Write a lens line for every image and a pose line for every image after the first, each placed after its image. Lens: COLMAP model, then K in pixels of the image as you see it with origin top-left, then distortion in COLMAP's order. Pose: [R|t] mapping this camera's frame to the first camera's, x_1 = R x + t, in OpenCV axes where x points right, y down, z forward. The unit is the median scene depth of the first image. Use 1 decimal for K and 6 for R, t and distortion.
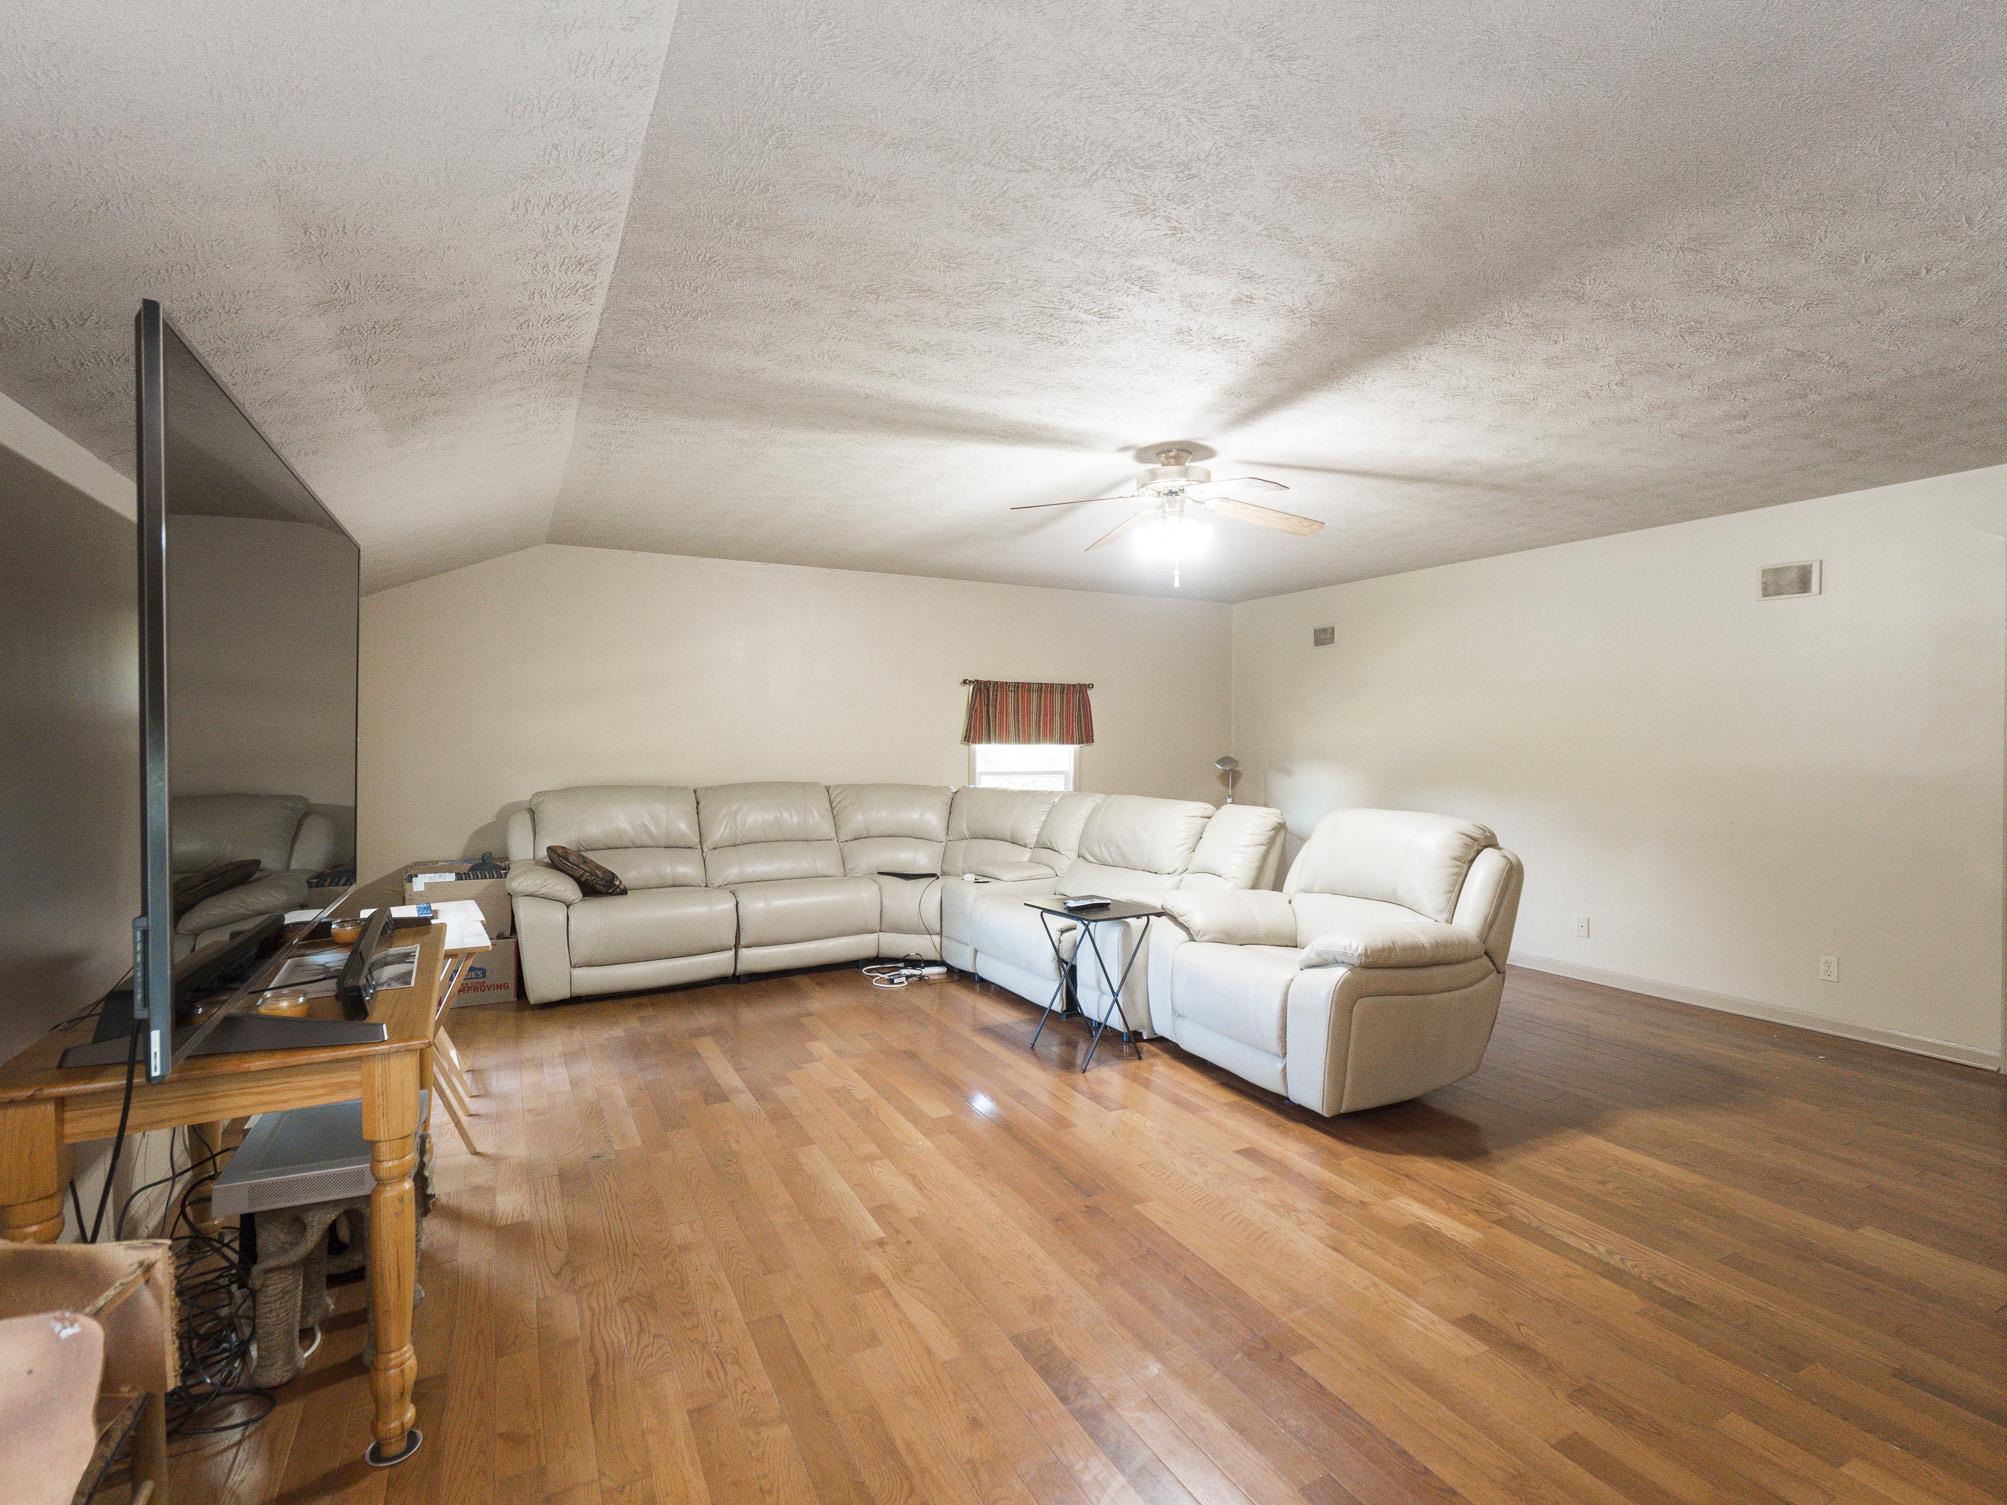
lens RADIAL K [[974.5, 0, 1003.5], [0, 974.5, 752.5], [0, 0, 1]] dist [0.000231, -0.000338]
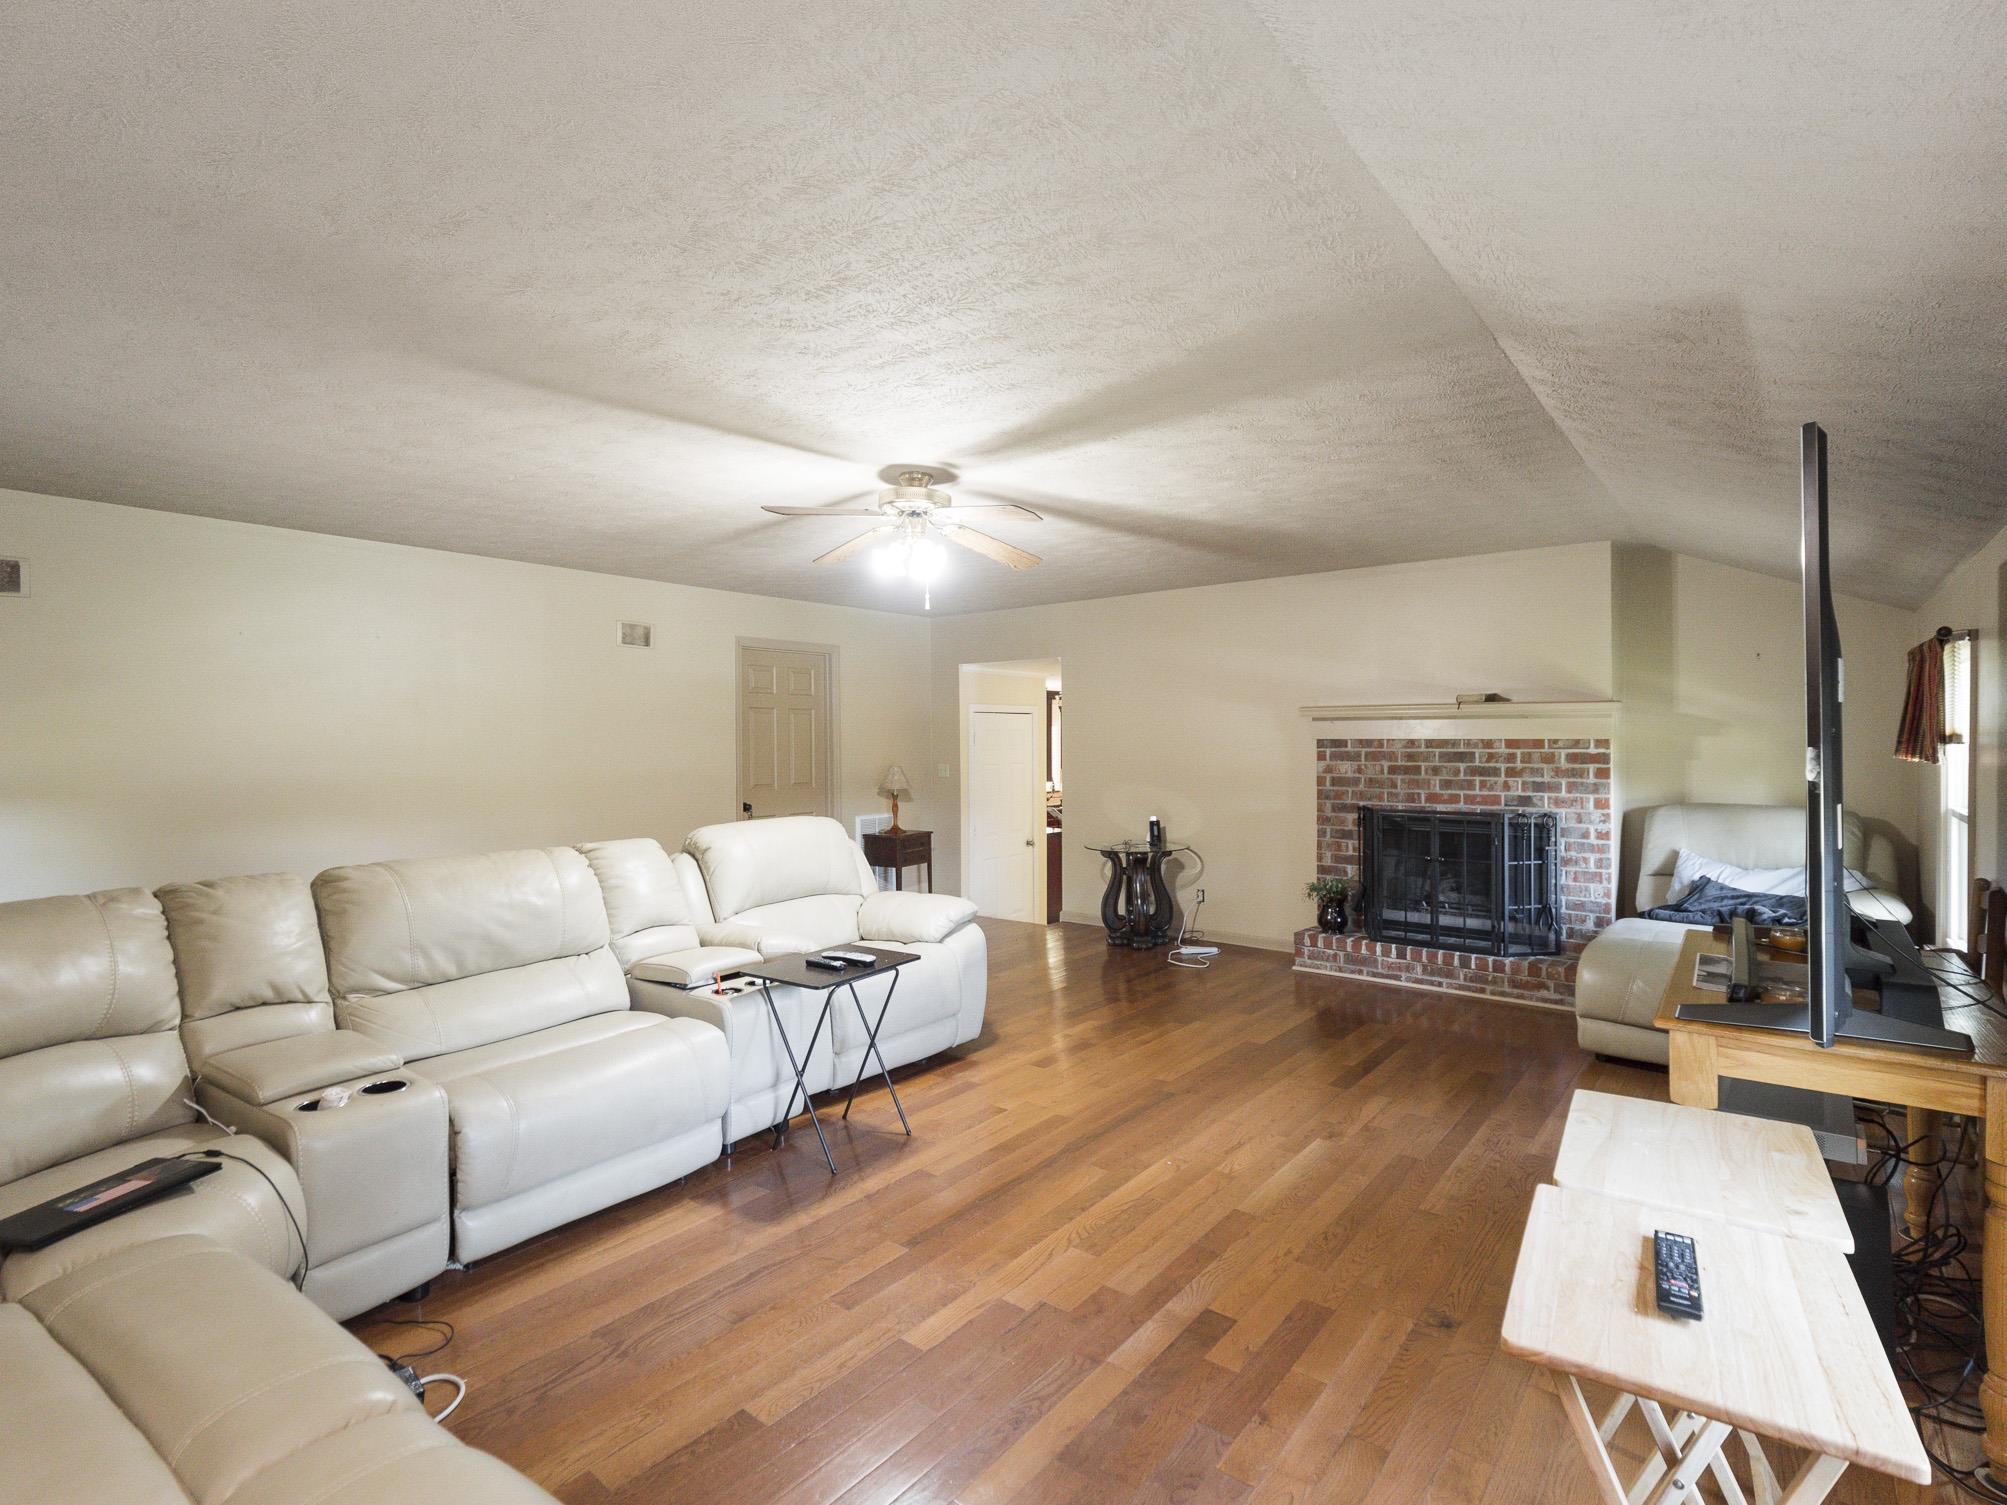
lens RADIAL K [[974.5, 0, 1003.5], [0, 974.5, 752.5], [0, 0, 1]] dist [0.000231, -0.000338]
pose [[-0.405012, -0.010255, 0.914254, -0.815235], [0.020041, 0.999597, 0.020091, -0.037216], [-0.914092, 0.026459, -0.404643, 1.364261]]
